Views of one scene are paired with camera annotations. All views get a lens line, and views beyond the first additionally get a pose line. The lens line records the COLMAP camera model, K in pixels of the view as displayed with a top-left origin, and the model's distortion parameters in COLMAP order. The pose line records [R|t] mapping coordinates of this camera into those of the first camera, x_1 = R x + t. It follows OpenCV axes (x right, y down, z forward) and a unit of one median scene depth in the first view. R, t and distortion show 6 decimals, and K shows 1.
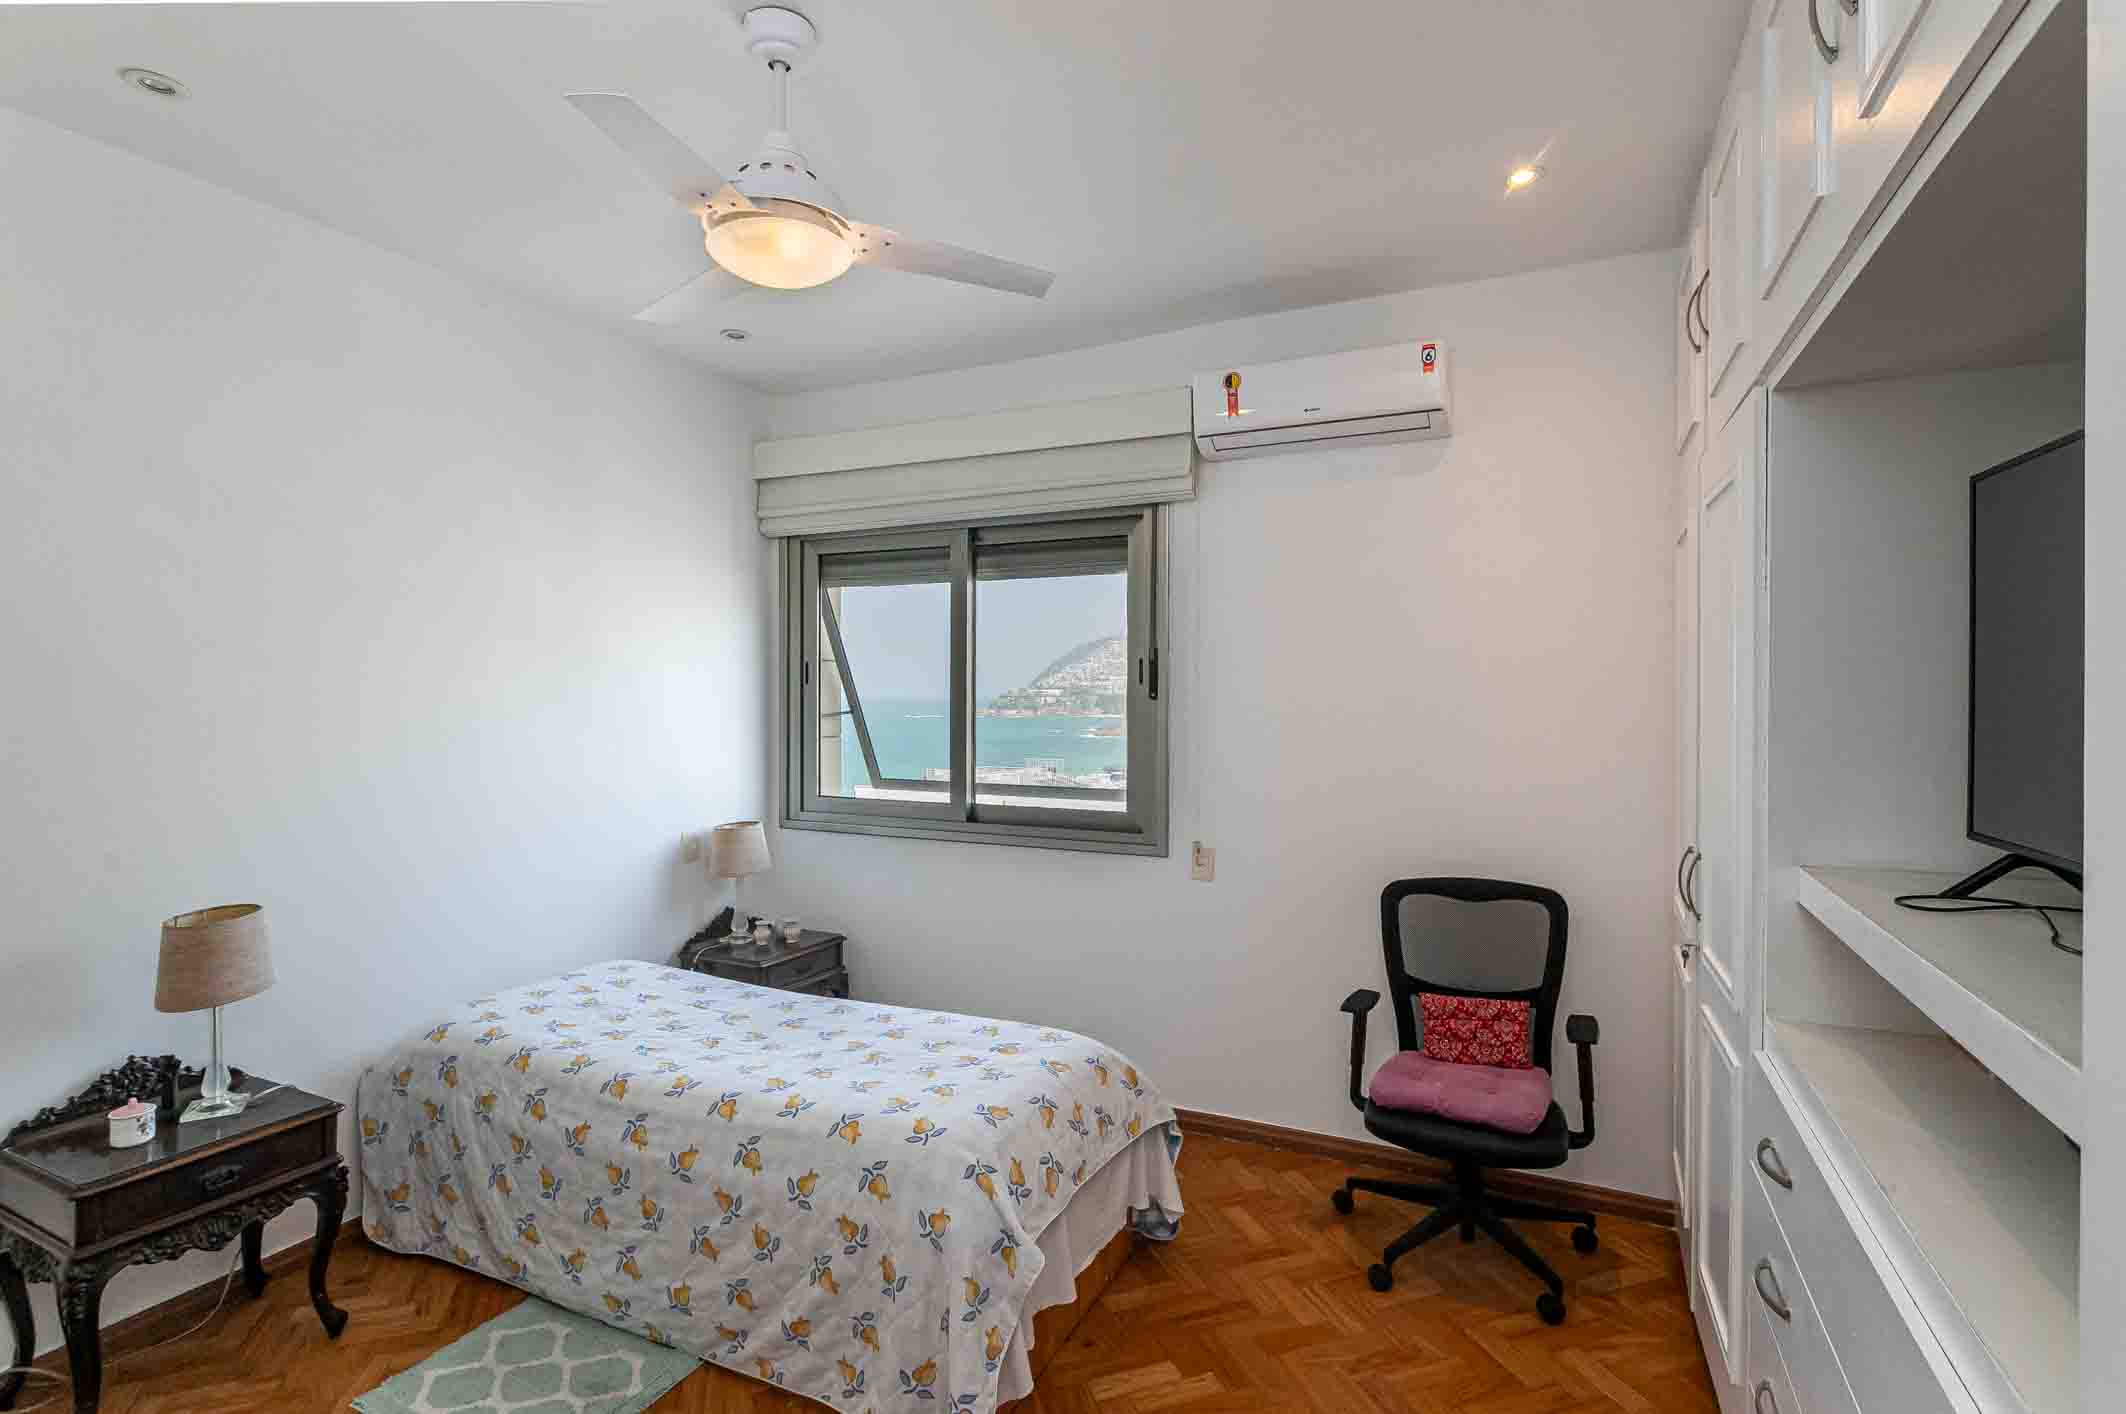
lens RADIAL K [[1003.0, 0, 1059.8], [0, 1003.0, 704.2], [0, 0, 1]] dist [-0.001237, -0.000026]
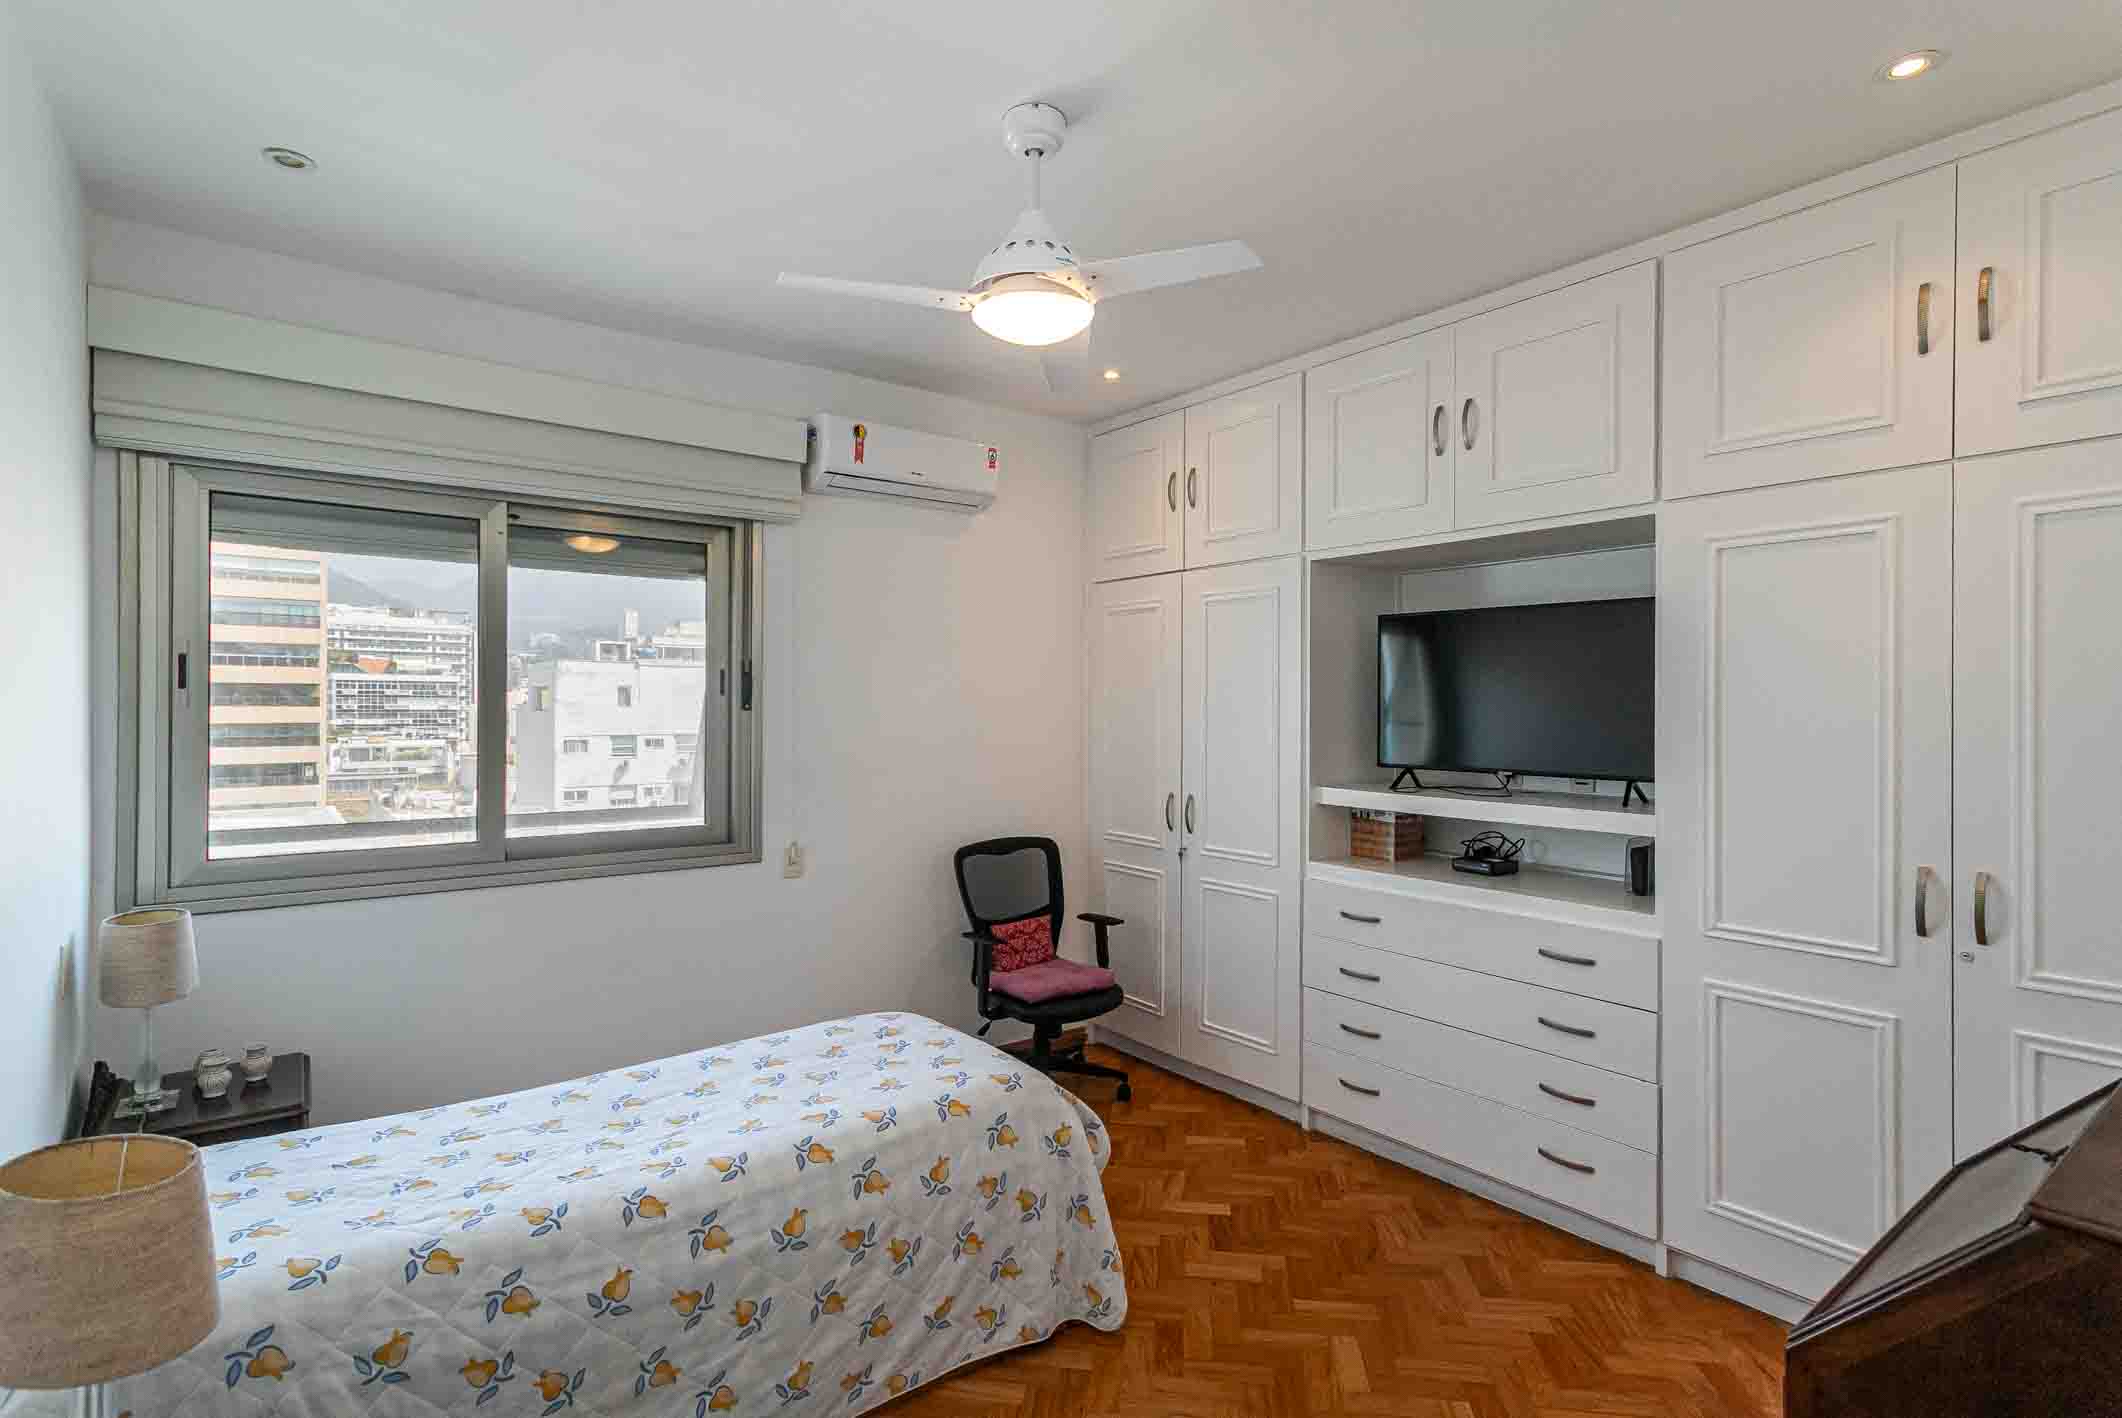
lens RADIAL K [[1027.8, 0, 1061.0], [0, 1027.8, 709.0], [0, 0, 1]] dist [0.003009, 0.000945]
pose [[0.451989, -0.001623, 0.892022, -0.930100], [0.008802, 0.999958, -0.002641, -0.000624], [-0.891980, 0.009045, 0.451984, 0.320281]]
